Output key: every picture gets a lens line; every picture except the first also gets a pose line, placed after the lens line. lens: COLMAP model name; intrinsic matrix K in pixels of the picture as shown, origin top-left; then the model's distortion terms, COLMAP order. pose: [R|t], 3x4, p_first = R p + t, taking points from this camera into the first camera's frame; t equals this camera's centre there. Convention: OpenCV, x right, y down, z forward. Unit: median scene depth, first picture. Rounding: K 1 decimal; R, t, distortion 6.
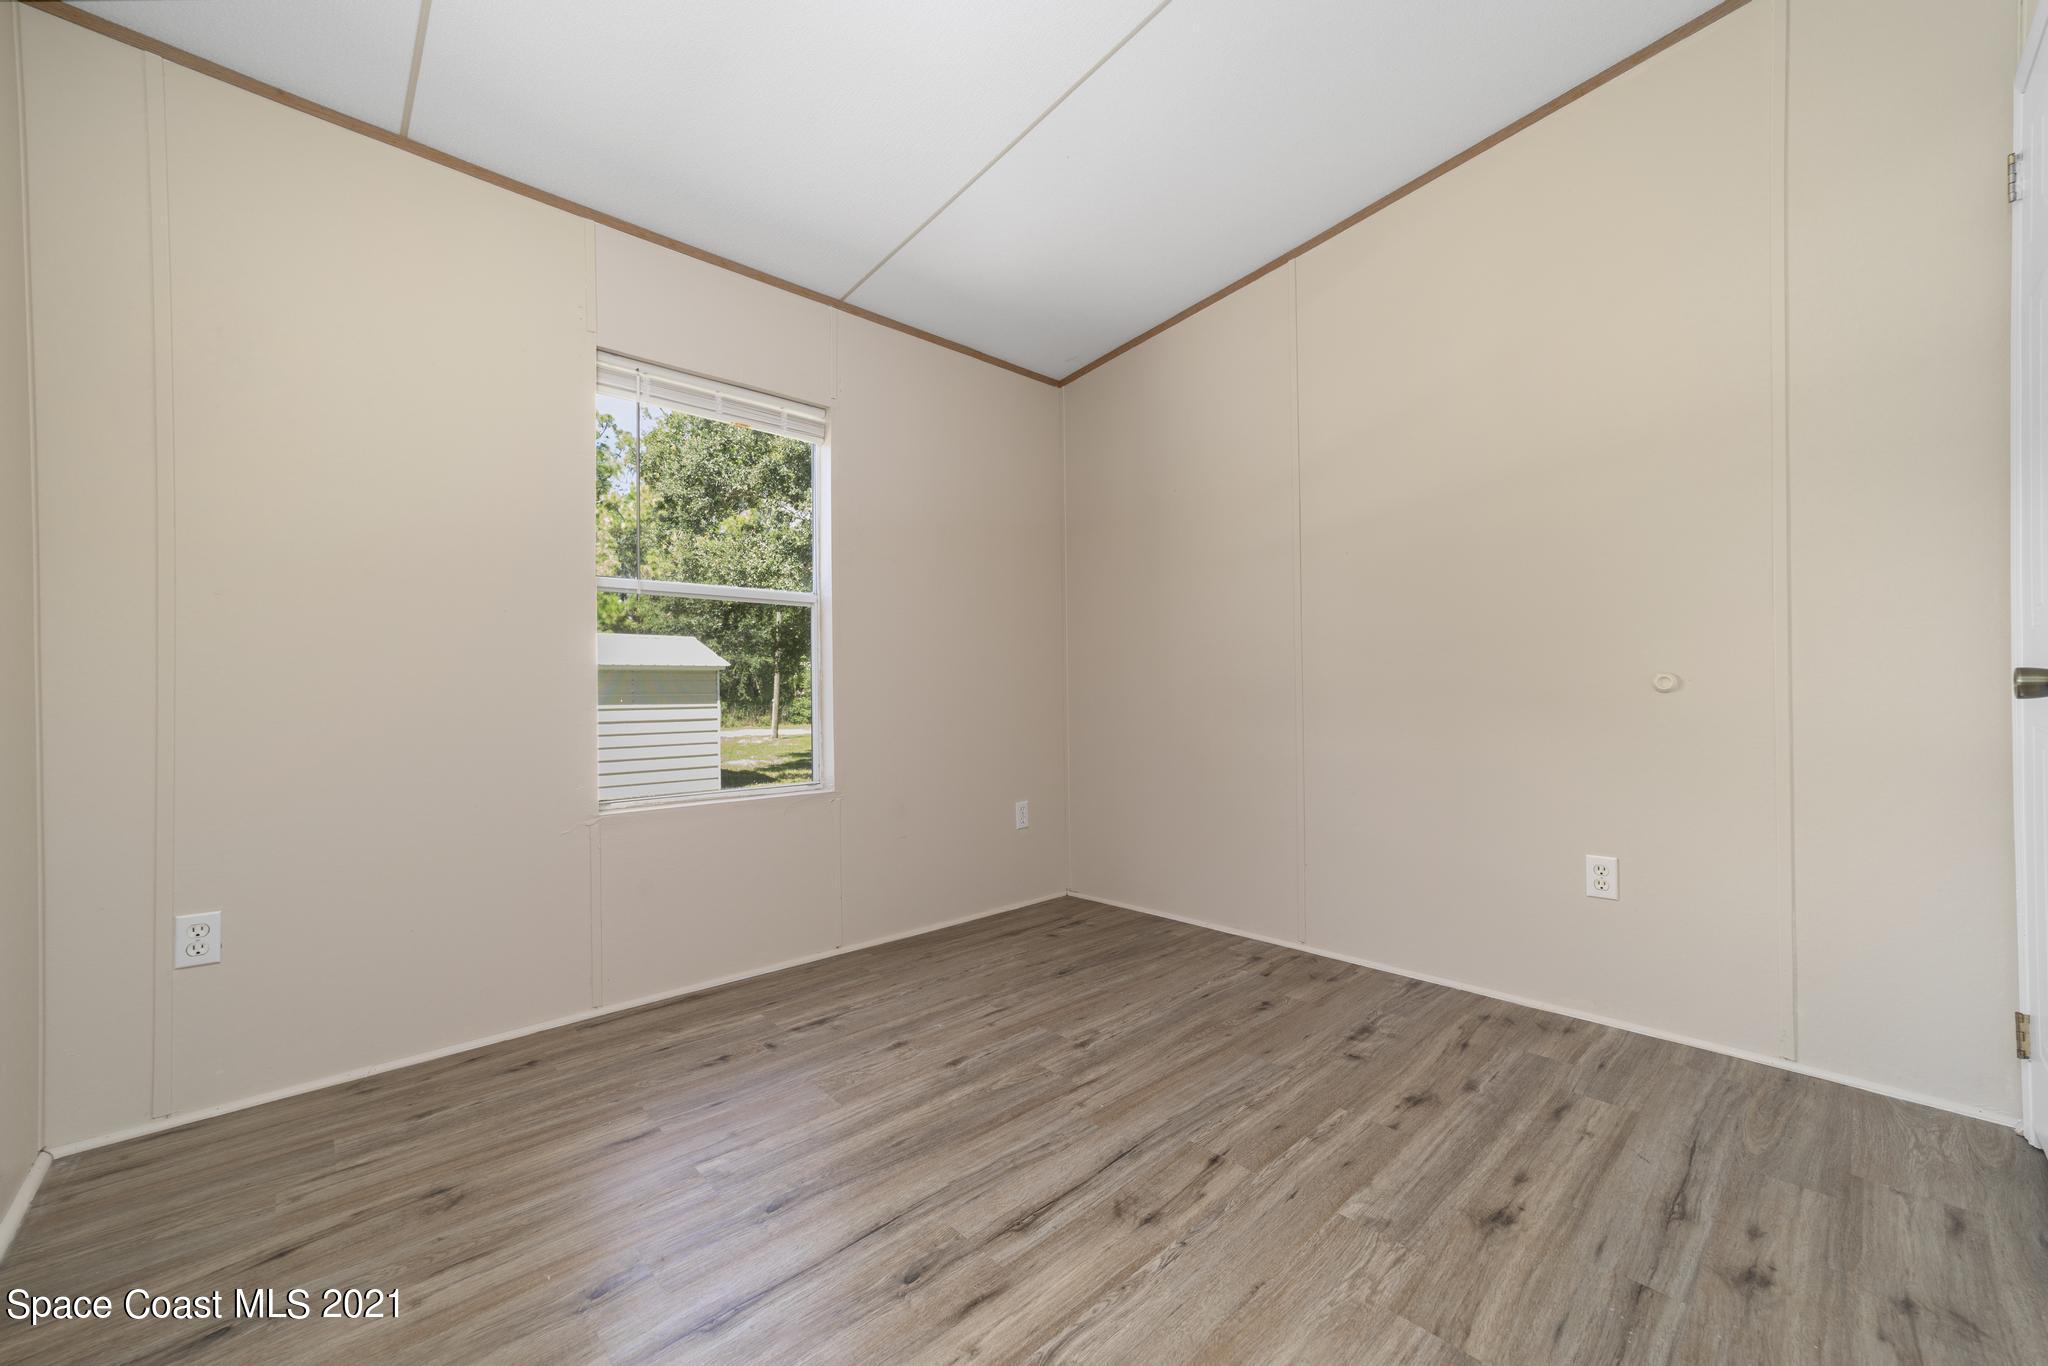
lens RADIAL K [[783.2, 0, 1024.3], [0, 783.2, 688.8], [0, 0, 1]] dist [-0.000939, 0.001234]
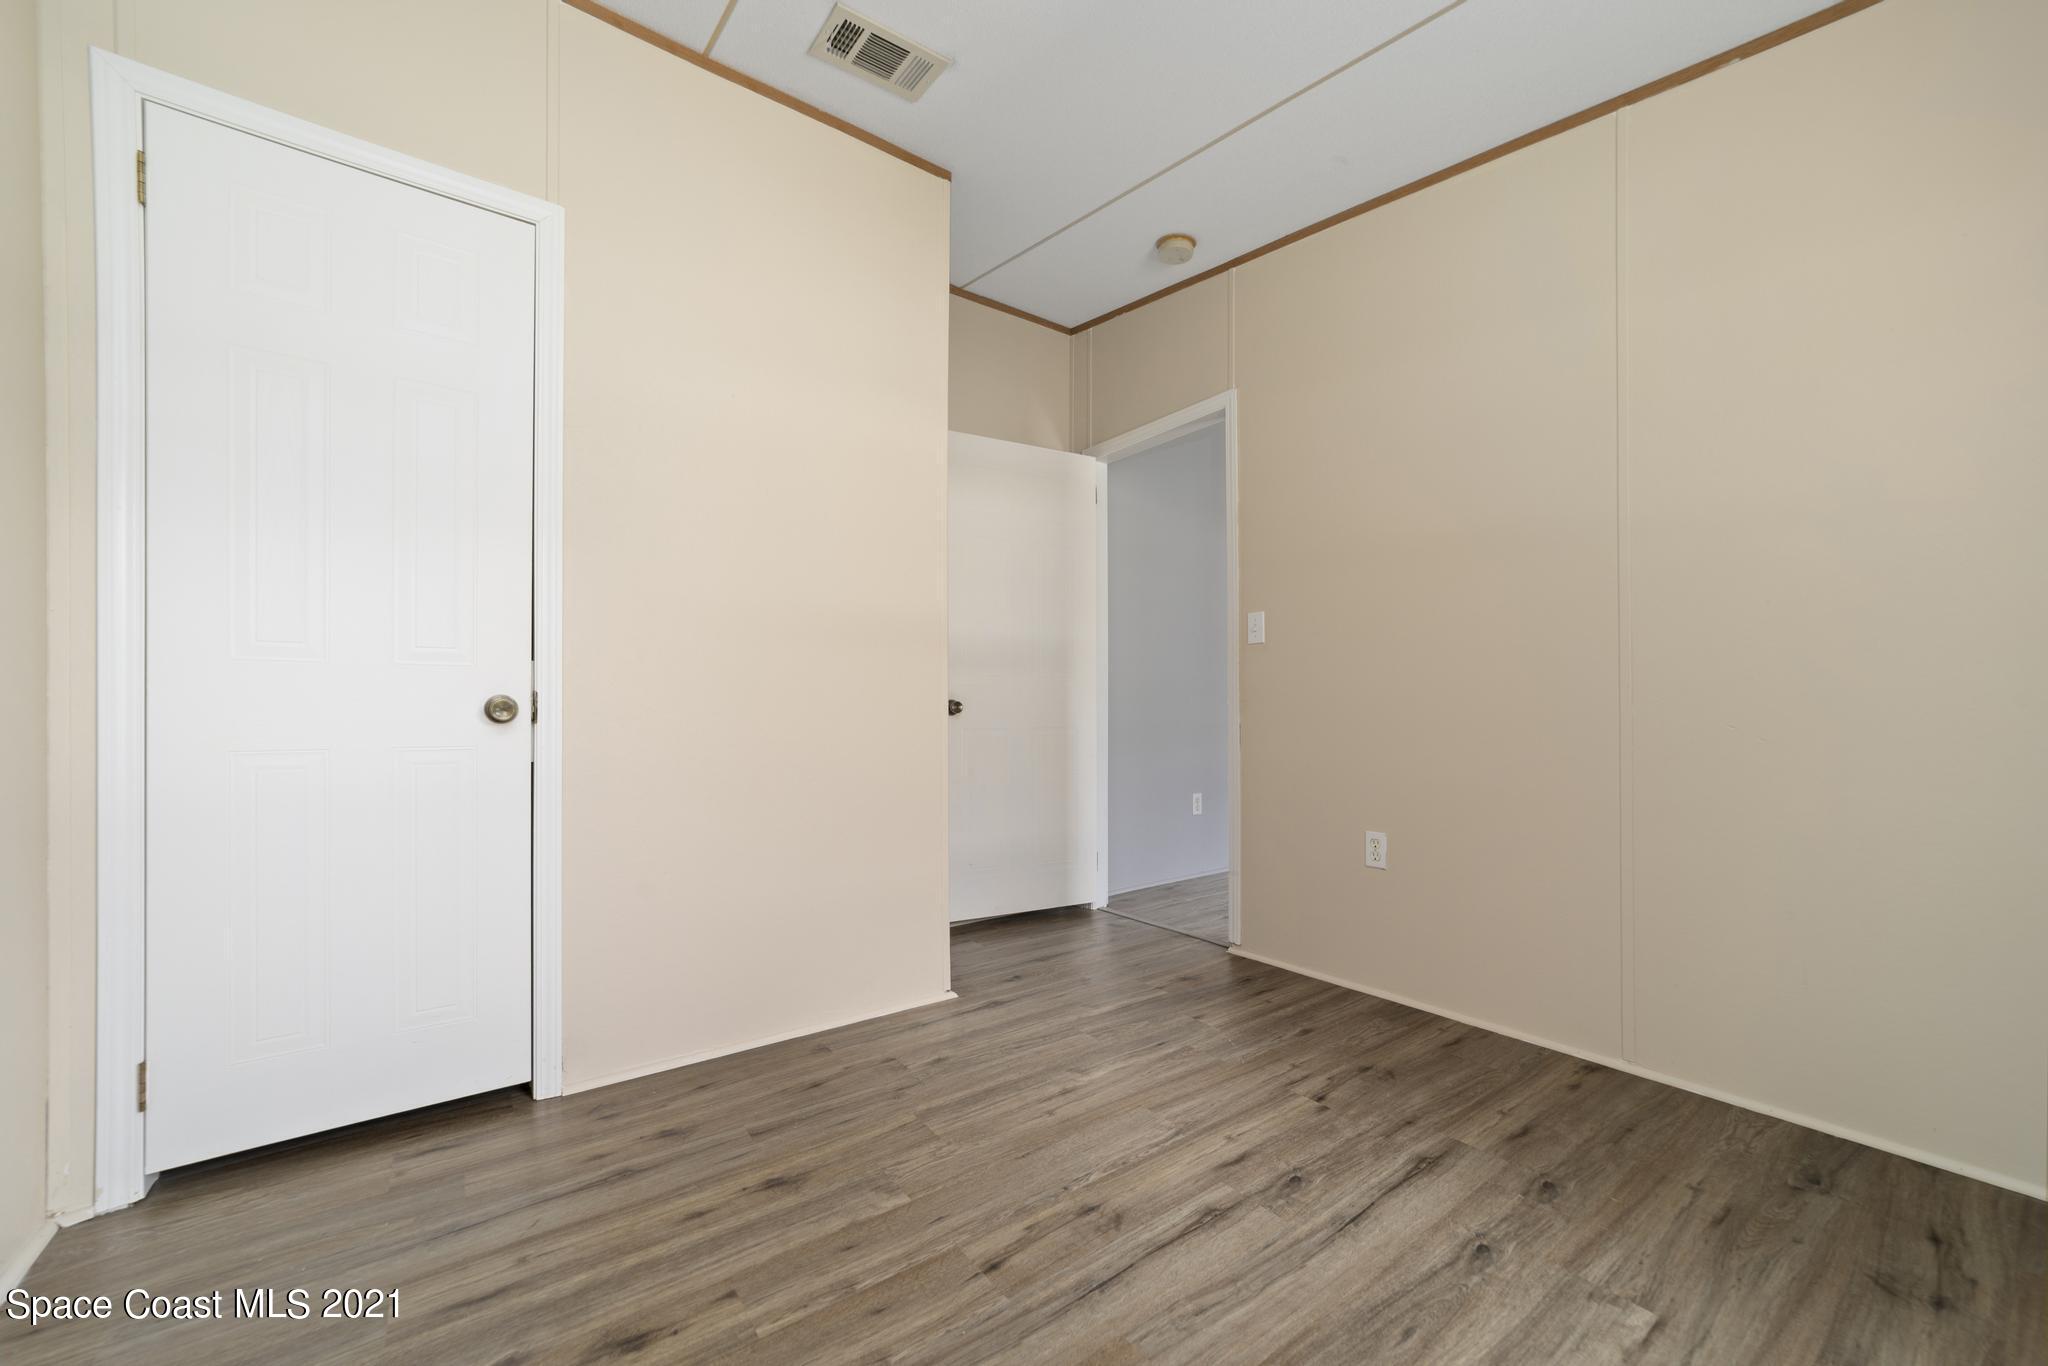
lens RADIAL K [[783.2, 0, 1023.4], [0, 783.2, 697.1], [0, 0, 1]] dist [-0.000939, 0.001234]
pose [[-0.993418, 0.013059, 0.113799, 0.117356], [0.012268, 0.999895, -0.007650, -0.005336], [-0.113887, -0.006203, -0.993474, 2.032307]]
